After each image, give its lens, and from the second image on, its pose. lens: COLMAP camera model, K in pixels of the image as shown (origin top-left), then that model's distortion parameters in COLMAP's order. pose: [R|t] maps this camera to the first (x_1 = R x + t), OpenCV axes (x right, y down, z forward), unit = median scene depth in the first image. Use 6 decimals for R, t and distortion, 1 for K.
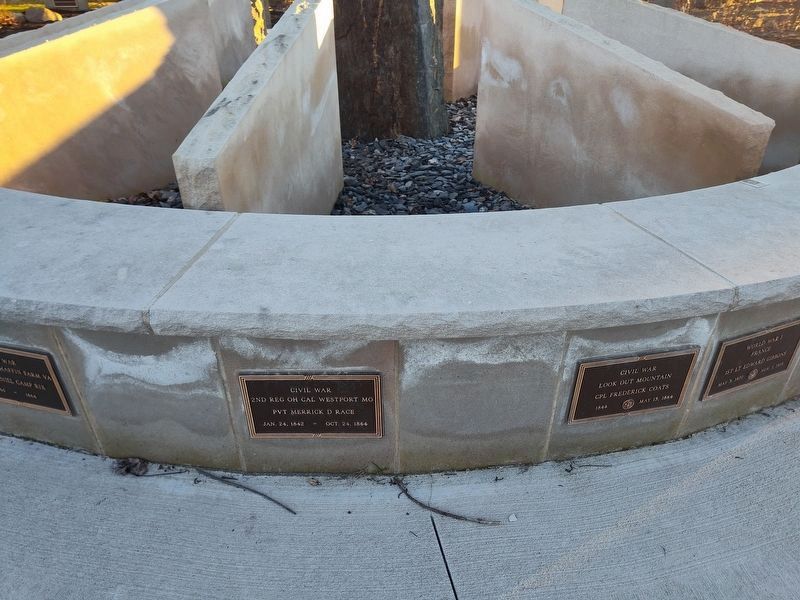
lens RADIAL K [[550.9, 0, 400.0], [0, 550.9, 300.0], [0, 0, 1]] dist [0.028140, -0.034211]
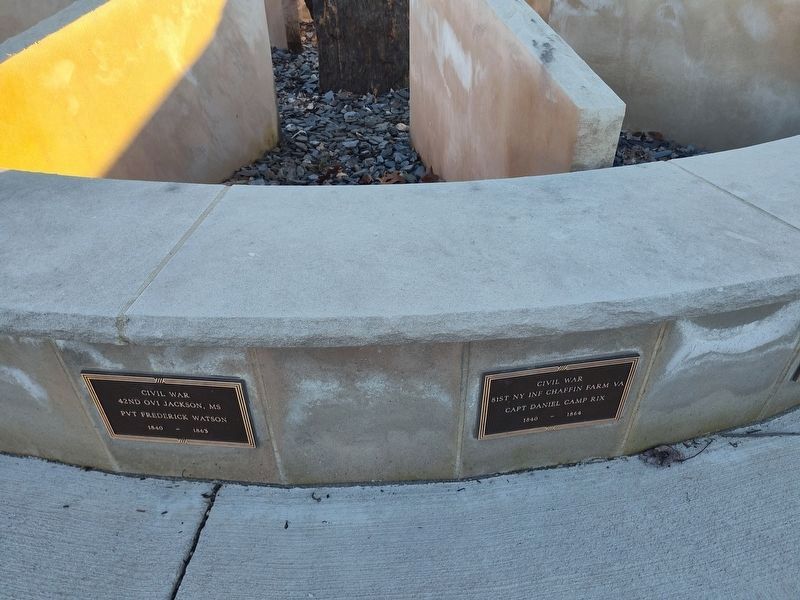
lens RADIAL K [[550.9, 0, 400.0], [0, 550.9, 300.0], [0, 0, 1]] dist [0.028140, -0.034211]
pose [[0.912563, -0.243386, 0.328620, -0.625295], [0.216767, 0.969313, 0.115952, -0.081634], [-0.346757, -0.034580, 0.937317, 0.171565]]
